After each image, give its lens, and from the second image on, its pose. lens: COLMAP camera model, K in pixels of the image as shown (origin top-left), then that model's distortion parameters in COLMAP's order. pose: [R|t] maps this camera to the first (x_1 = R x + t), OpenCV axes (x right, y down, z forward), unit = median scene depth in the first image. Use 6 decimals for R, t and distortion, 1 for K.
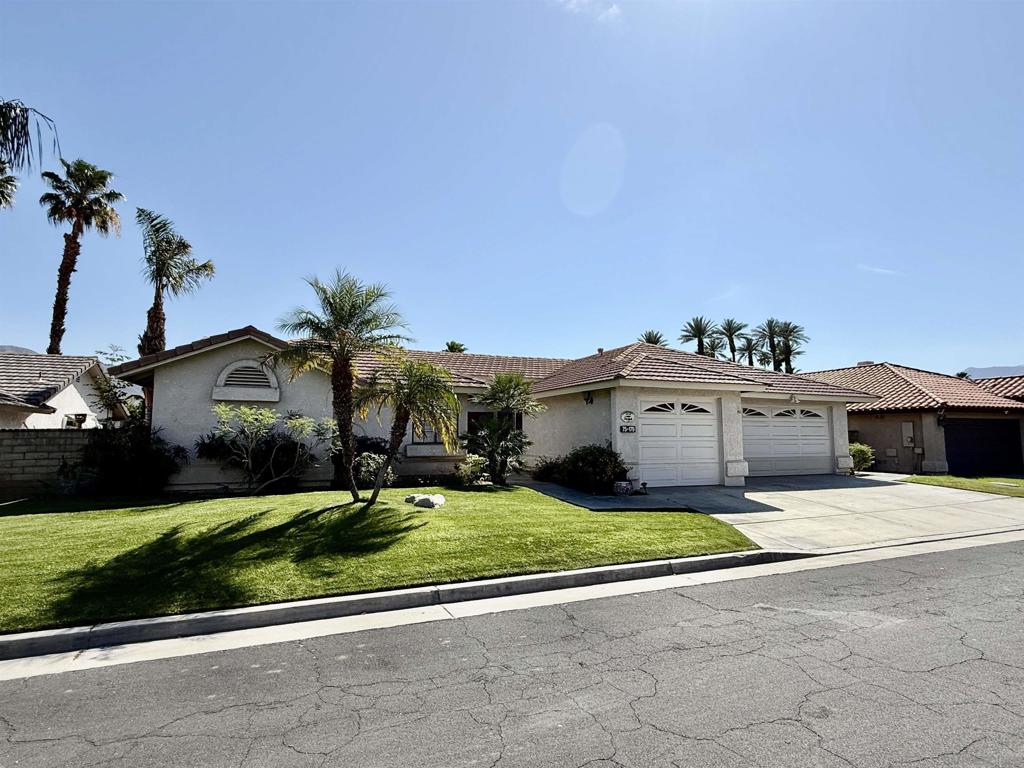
lens RADIAL K [[537.4, 0, 513.8], [0, 537.4, 383.5], [0, 0, 1]] dist [0.002622, -0.000123]
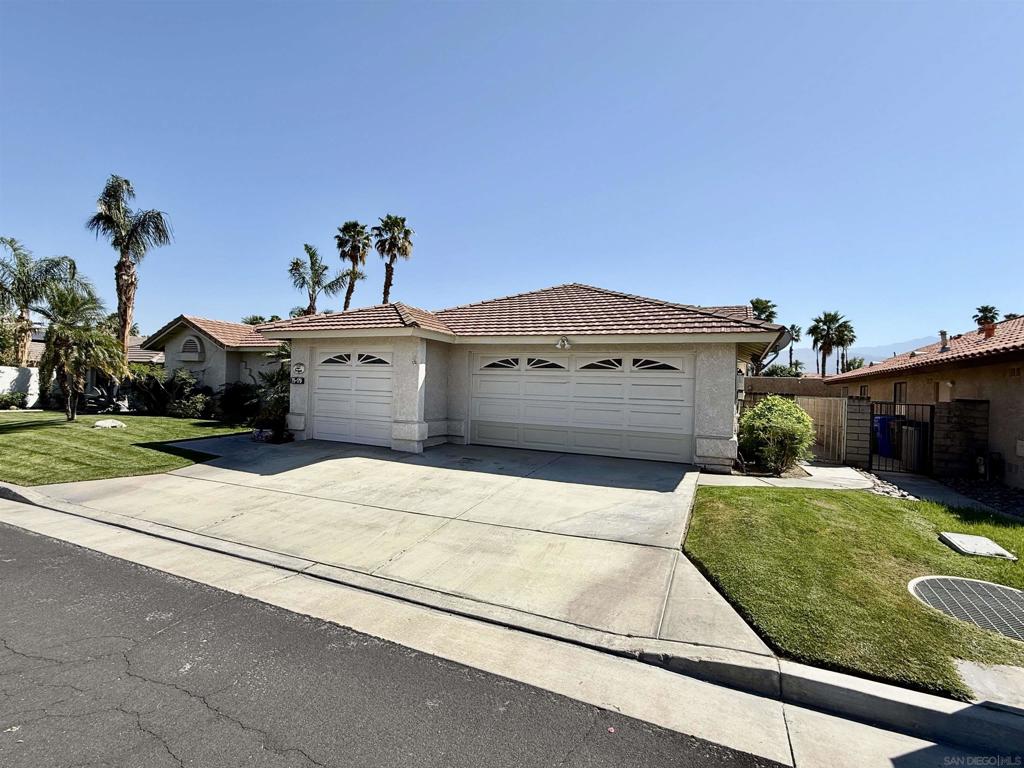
lens RADIAL K [[474.4, 0, 512.0], [0, 474.4, 384.0], [0, 0, 1]] dist [0.001263, 0.000540]
pose [[0.684586, 0.012720, -0.728821, 1.149175], [0.037353, 0.997922, 0.052502, 0.058772], [0.727975, -0.063165, 0.682688, 0.677894]]
